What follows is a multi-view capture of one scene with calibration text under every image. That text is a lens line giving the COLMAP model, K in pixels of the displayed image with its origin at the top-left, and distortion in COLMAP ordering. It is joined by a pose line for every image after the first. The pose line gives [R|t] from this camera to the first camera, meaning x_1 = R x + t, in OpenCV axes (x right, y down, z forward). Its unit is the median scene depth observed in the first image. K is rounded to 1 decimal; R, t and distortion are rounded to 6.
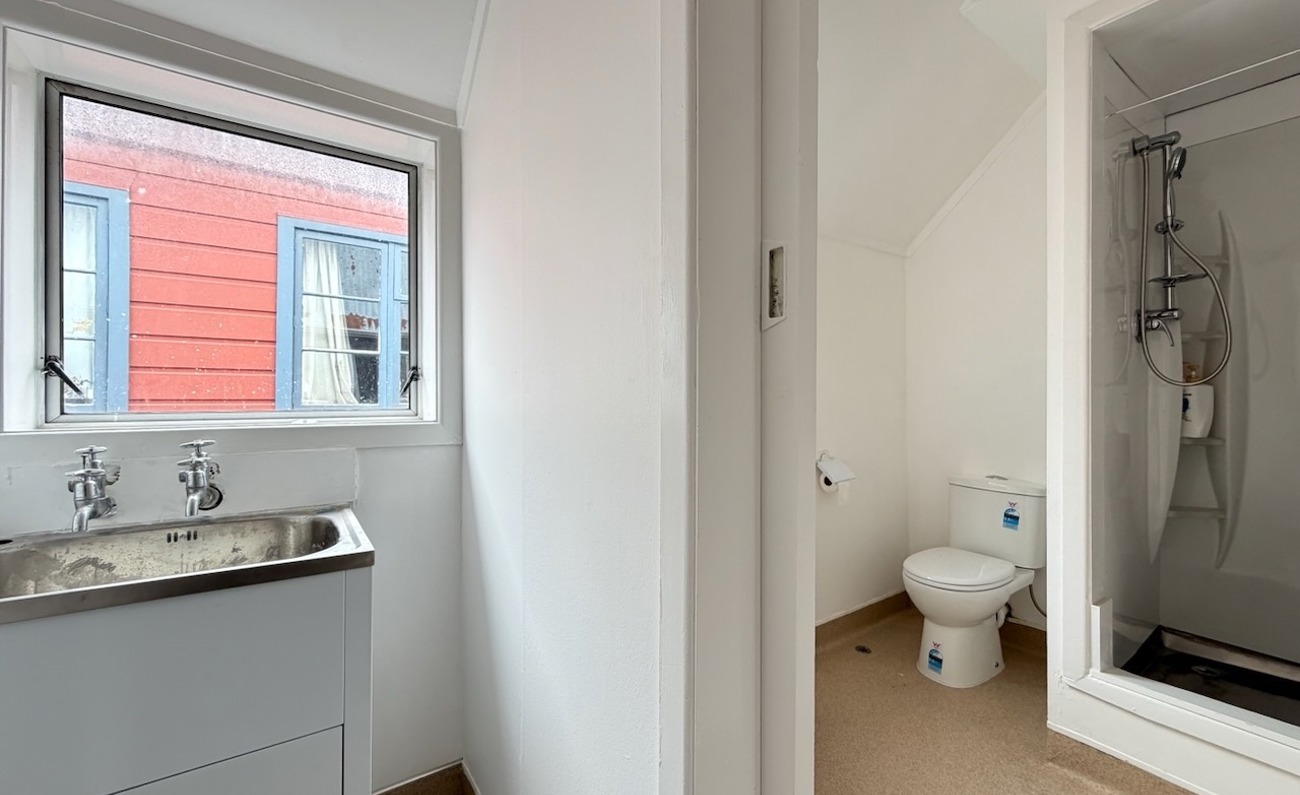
lens RADIAL K [[516.6, 0, 650.0], [0, 516.6, 397.5], [0, 0, 1]] dist [0.000187, -0.000060]
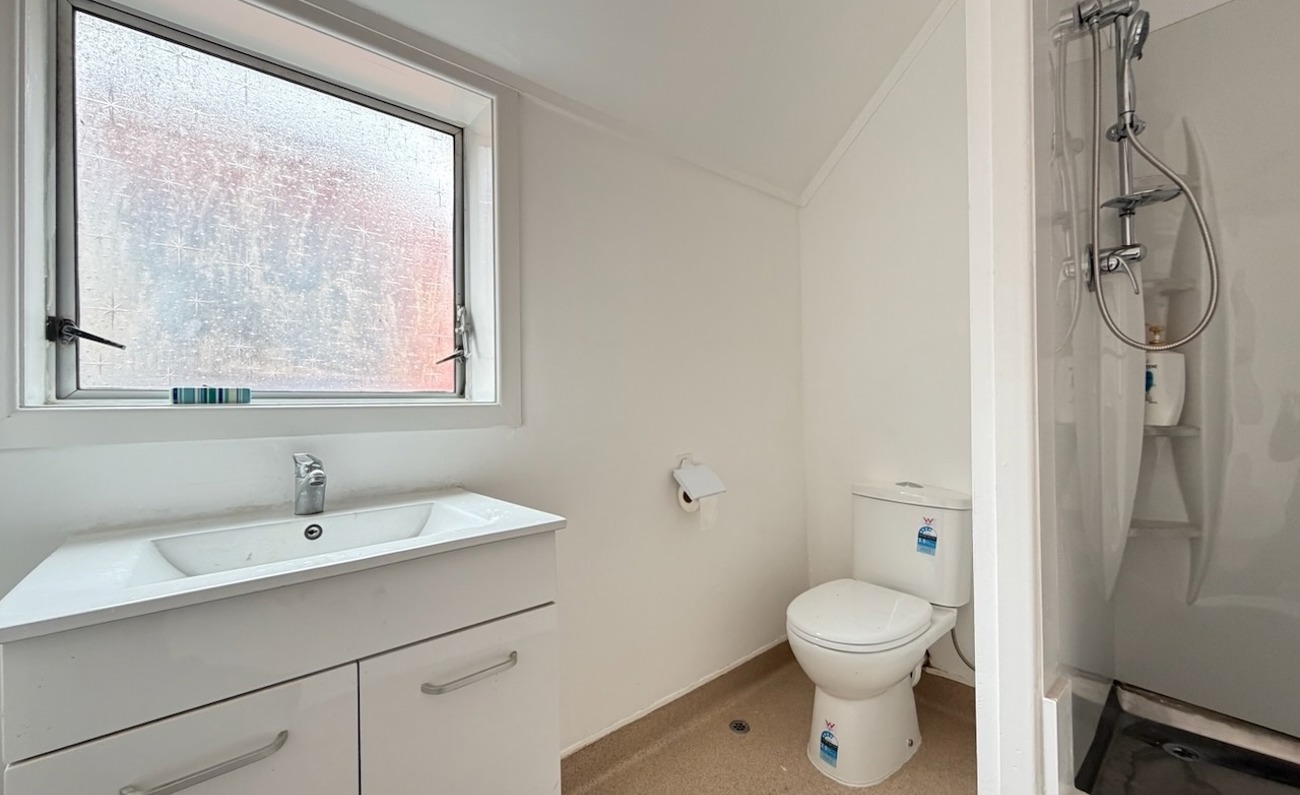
lens RADIAL K [[516.6, 0, 650.0], [0, 516.6, 397.5], [0, 0, 1]] dist [0.000187, -0.000060]
pose [[0.994458, -0.010221, 0.104635, 0.264163], [0.011001, 0.999916, -0.006880, 0.034135], [-0.104556, 0.007993, 0.994487, 0.349882]]
